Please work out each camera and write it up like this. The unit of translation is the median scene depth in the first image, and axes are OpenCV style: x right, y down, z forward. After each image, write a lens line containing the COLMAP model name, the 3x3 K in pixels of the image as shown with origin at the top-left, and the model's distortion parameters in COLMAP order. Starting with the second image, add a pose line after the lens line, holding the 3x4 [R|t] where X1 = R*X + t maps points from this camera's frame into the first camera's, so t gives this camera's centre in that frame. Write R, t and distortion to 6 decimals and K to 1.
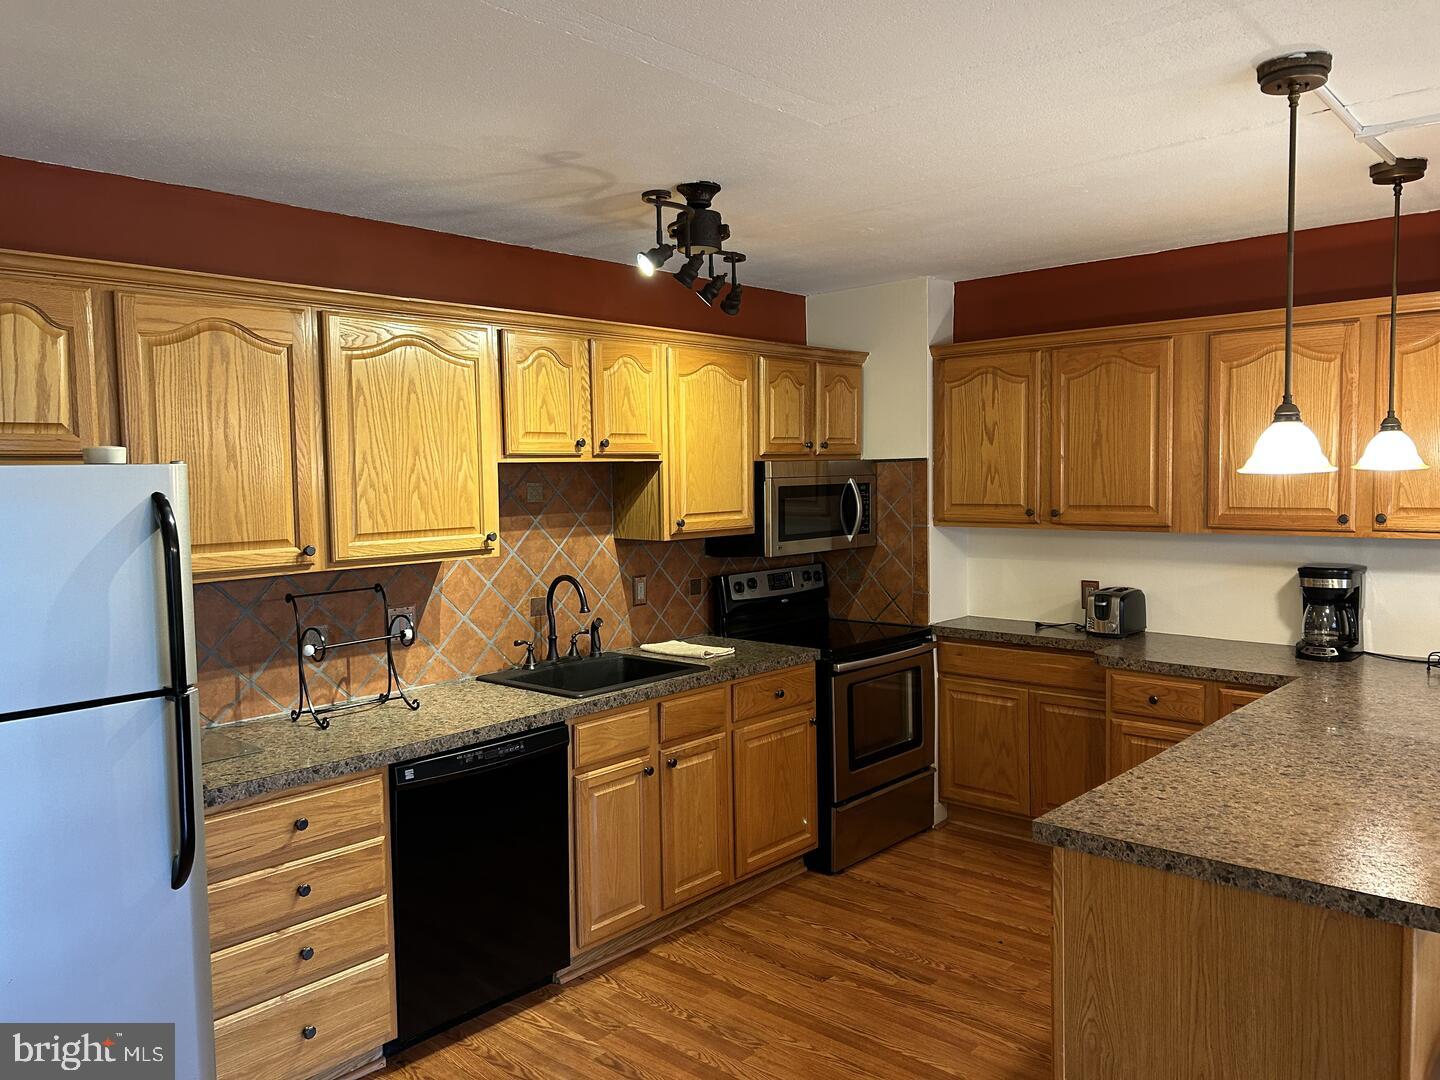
lens RADIAL K [[1088.2, 0, 720.0], [0, 1088.2, 540.0], [0, 0, 1]] dist [0.059739, -0.050072]
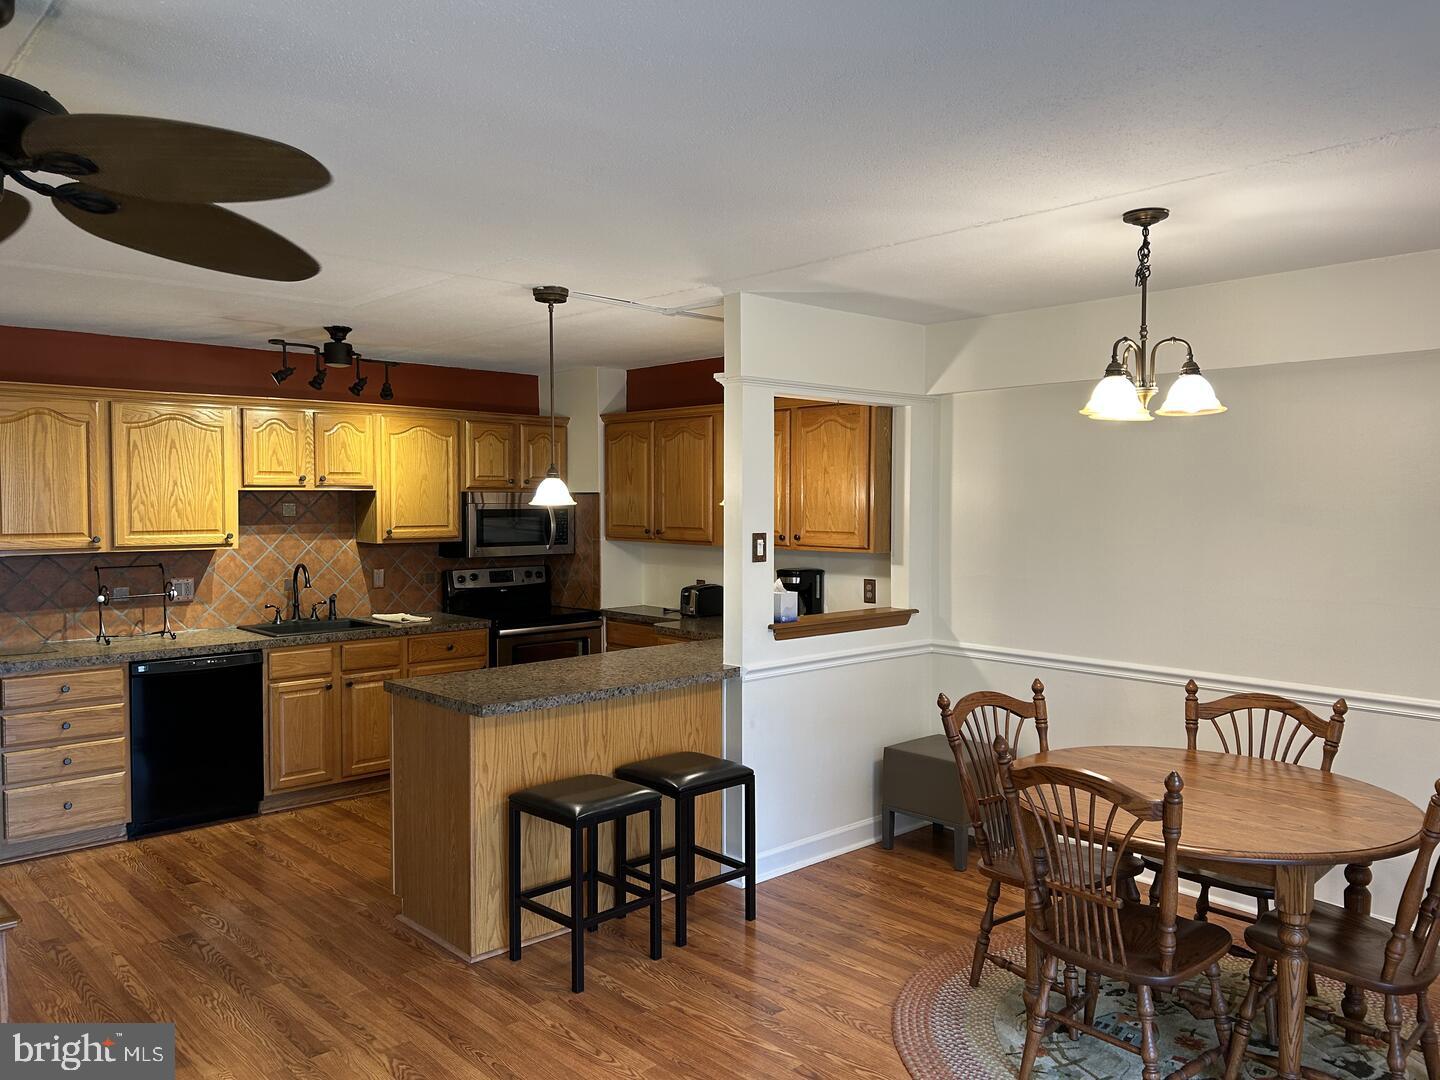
lens RADIAL K [[1088.8, 0, 743.6], [0, 1088.8, 534.9], [0, 0, 1]] dist [0.002625, 0.001503]
pose [[0.997504, 0.021430, -0.067276, 0.639417], [-0.023492, 0.999274, -0.030009, 0.025440], [0.066584, 0.031514, 0.997283, -0.544219]]
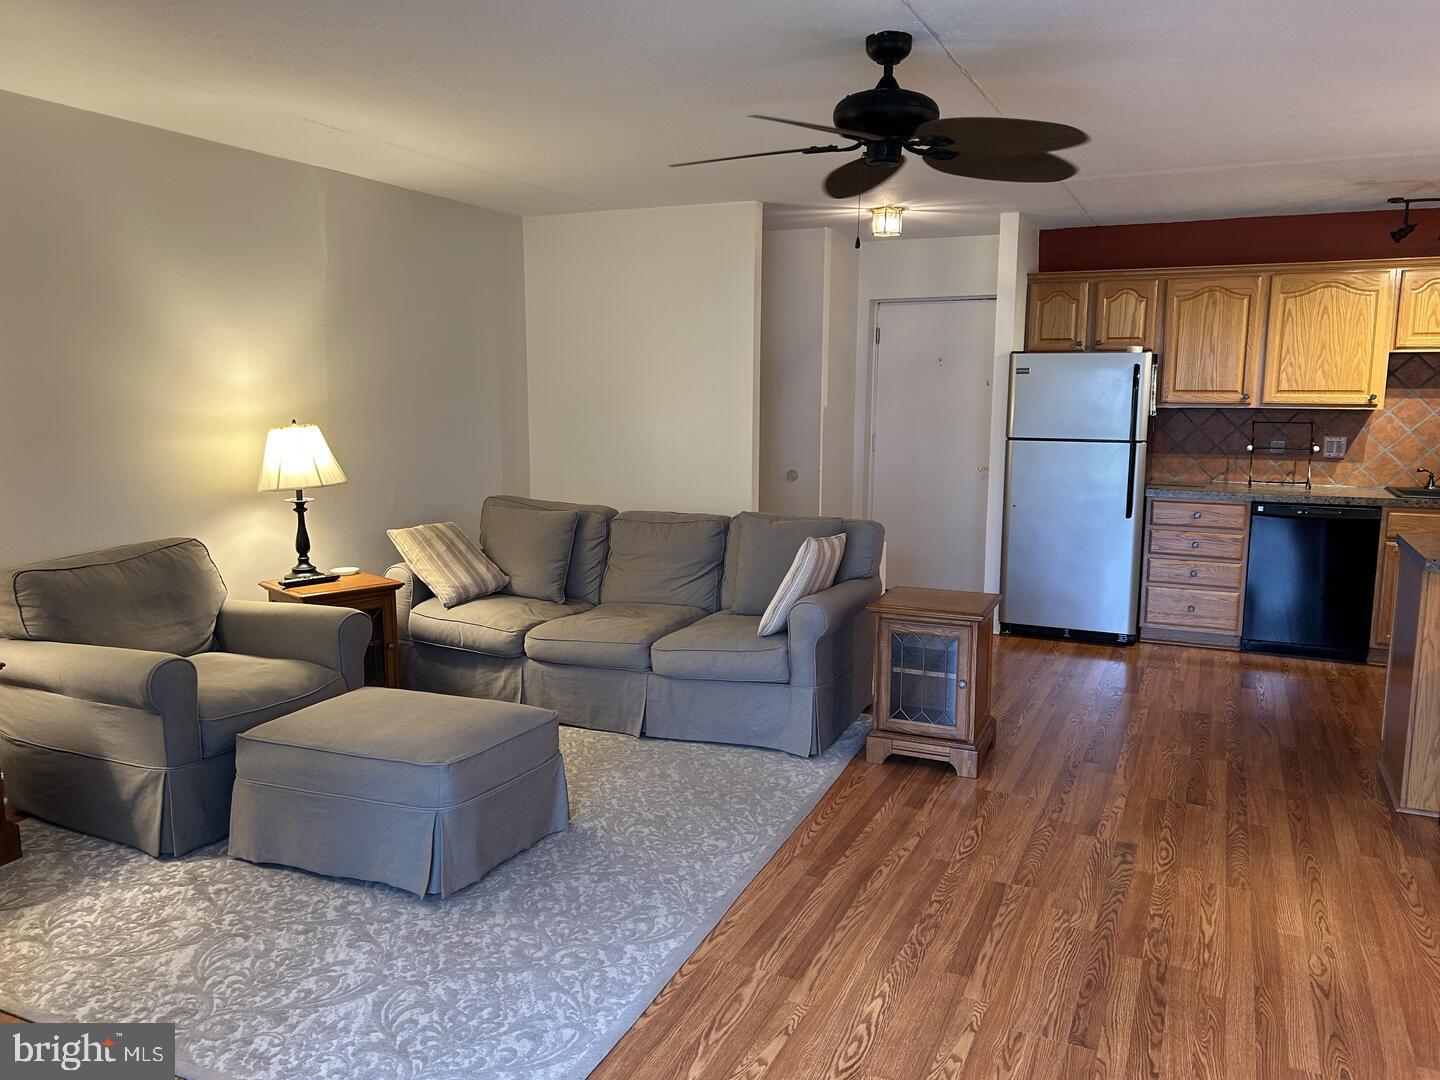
lens RADIAL K [[1088.2, 0, 720.0], [0, 1088.2, 540.0], [0, 0, 1]] dist [0.059739, -0.050072]
pose [[0.305600, 0.157589, -0.939028, 1.086624], [-0.074356, 0.987147, 0.141465, 0.047459], [0.949252, 0.026590, 0.313390, -0.474105]]
